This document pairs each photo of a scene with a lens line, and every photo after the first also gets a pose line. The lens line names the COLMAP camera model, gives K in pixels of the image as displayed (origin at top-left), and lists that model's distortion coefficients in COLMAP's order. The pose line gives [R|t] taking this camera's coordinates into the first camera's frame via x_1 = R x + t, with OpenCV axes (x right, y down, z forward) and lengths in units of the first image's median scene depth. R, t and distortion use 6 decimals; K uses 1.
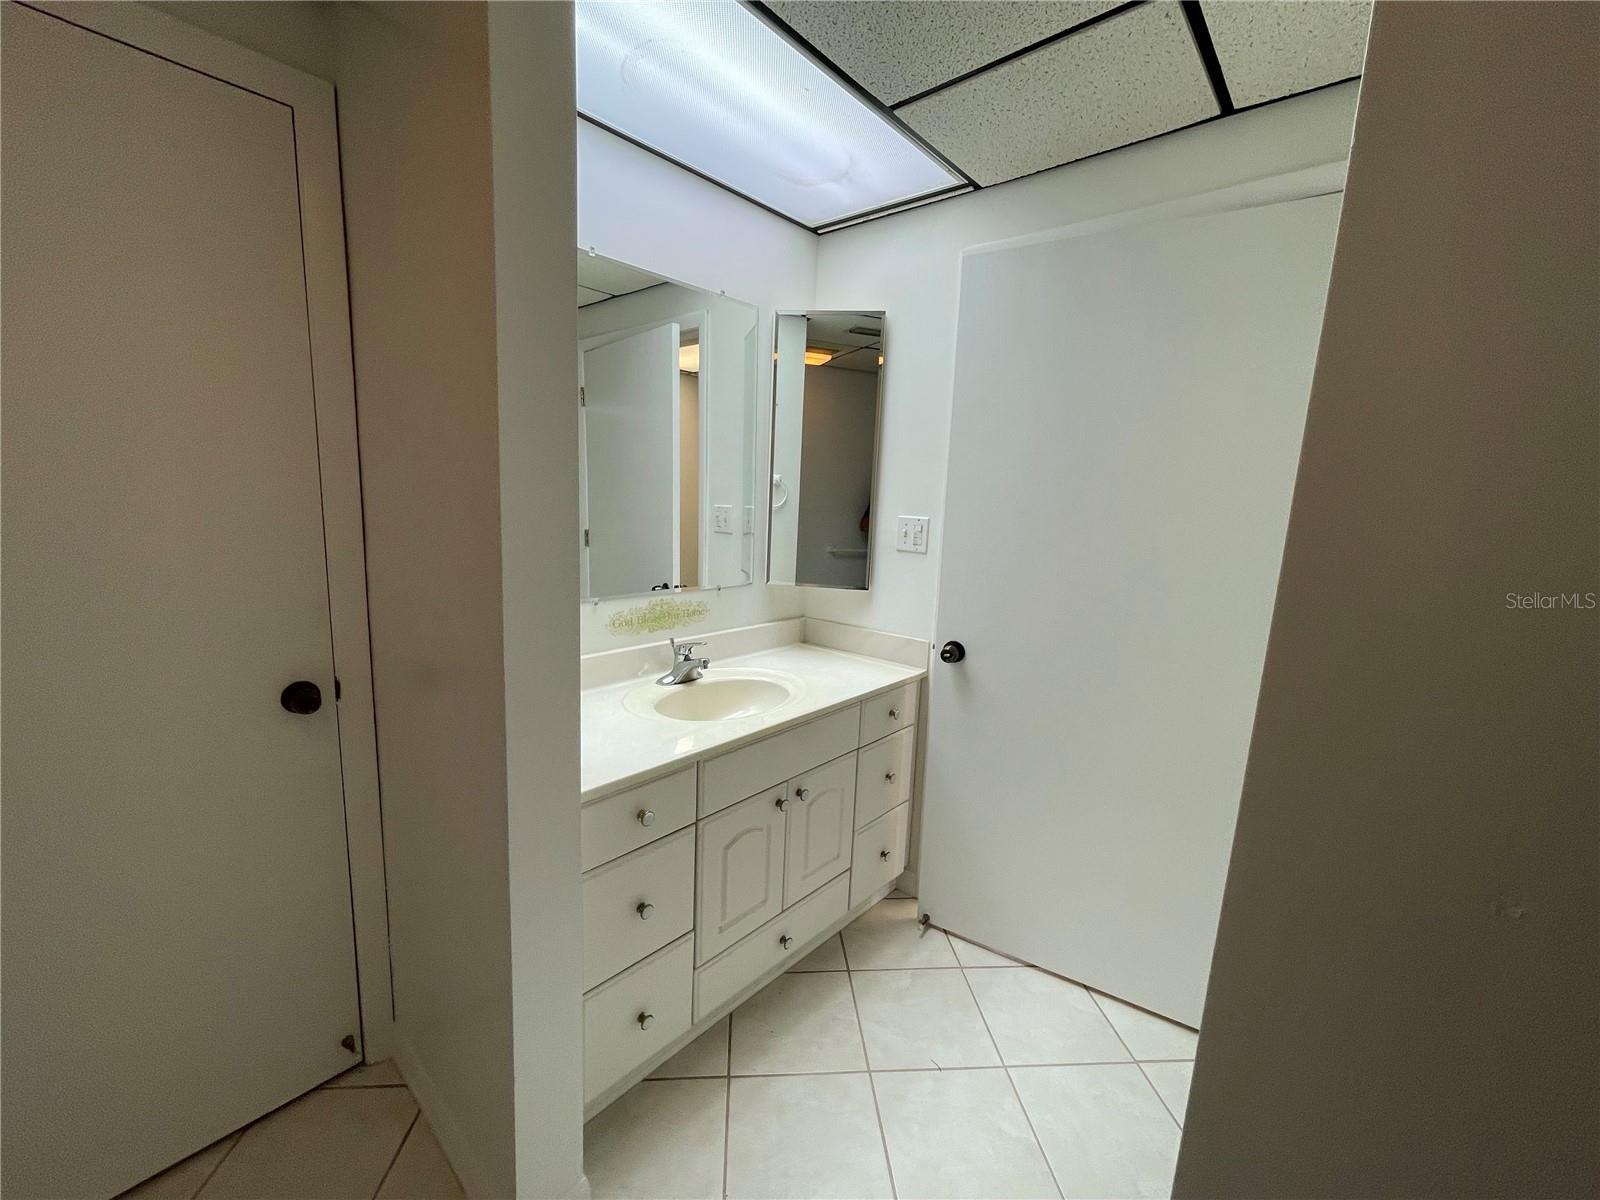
lens RADIAL K [[649.8, 0, 798.2], [0, 649.8, 599.1], [0, 0, 1]] dist [-0.003640, 0.000518]
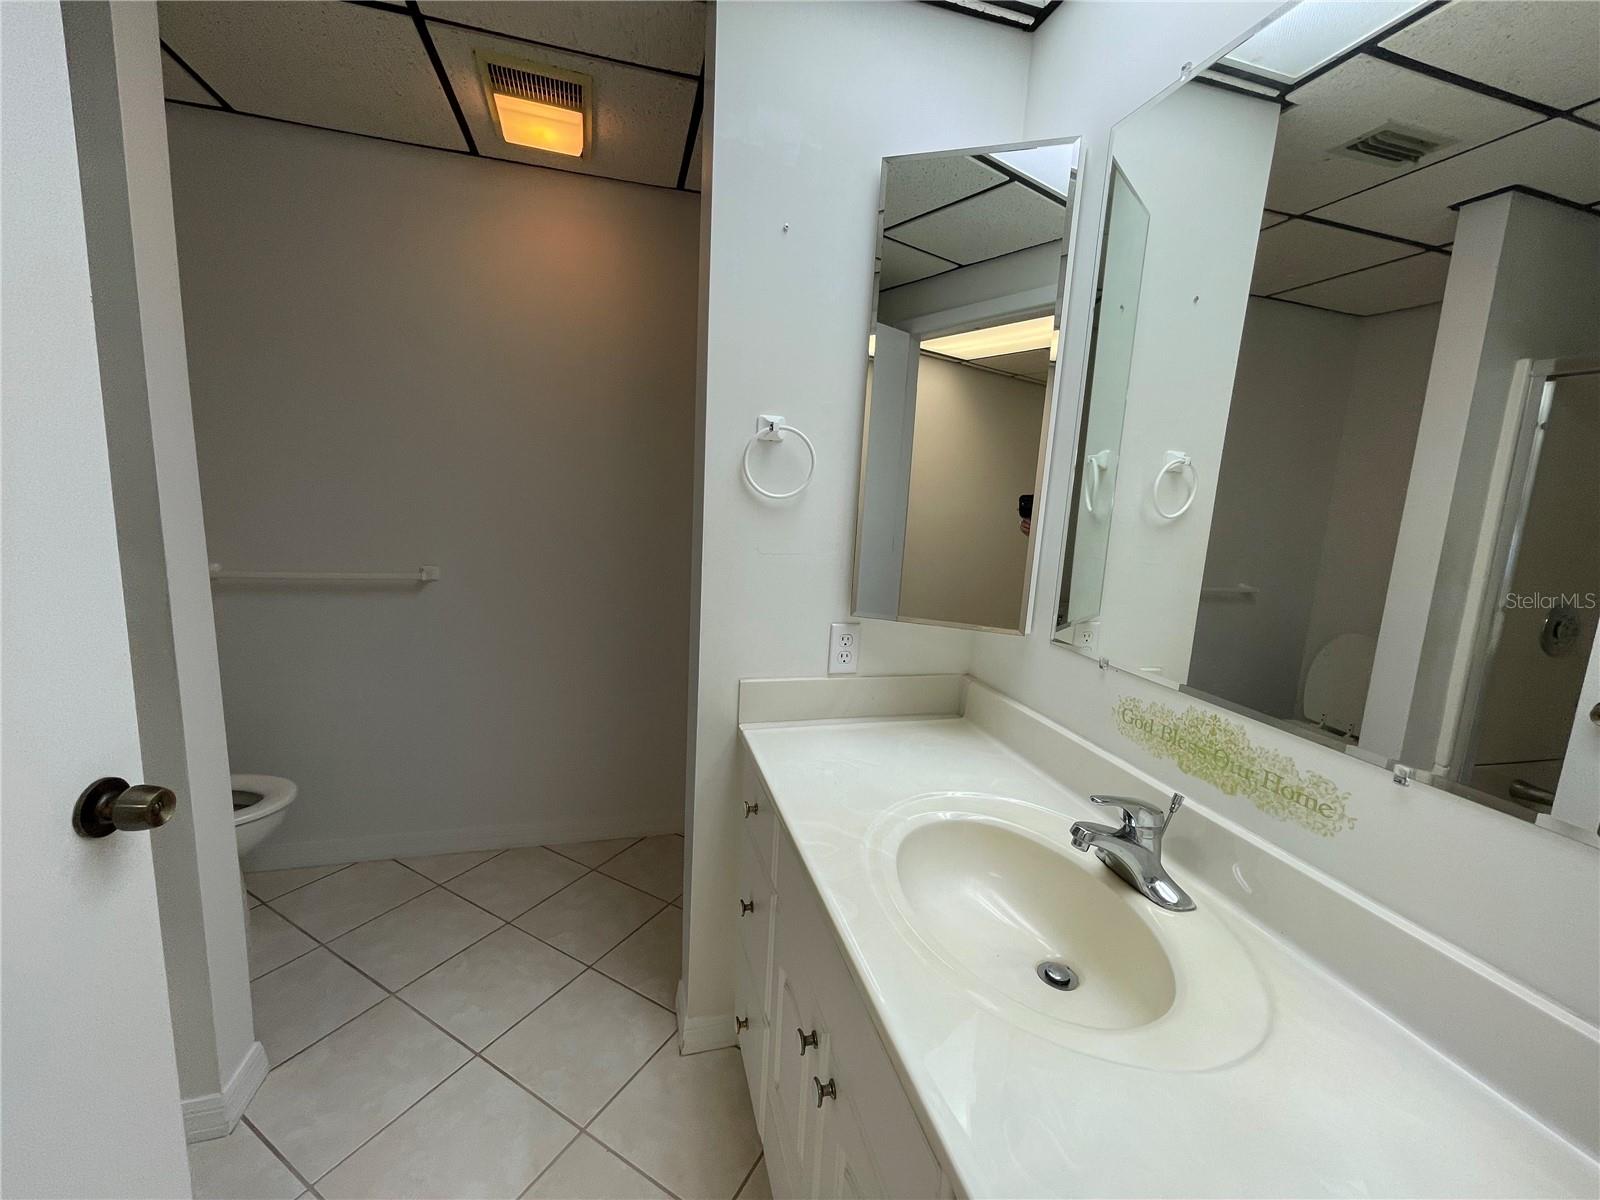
lens RADIAL K [[649.8, 0, 800.7], [0, 649.8, 595.0], [0, 0, 1]] dist [-0.003640, 0.000518]
pose [[-0.546945, 0.066268, -0.834542, 0.327907], [-0.208601, 0.954632, 0.212517, -0.118201], [0.810763, 0.290321, -0.508308, 0.973054]]
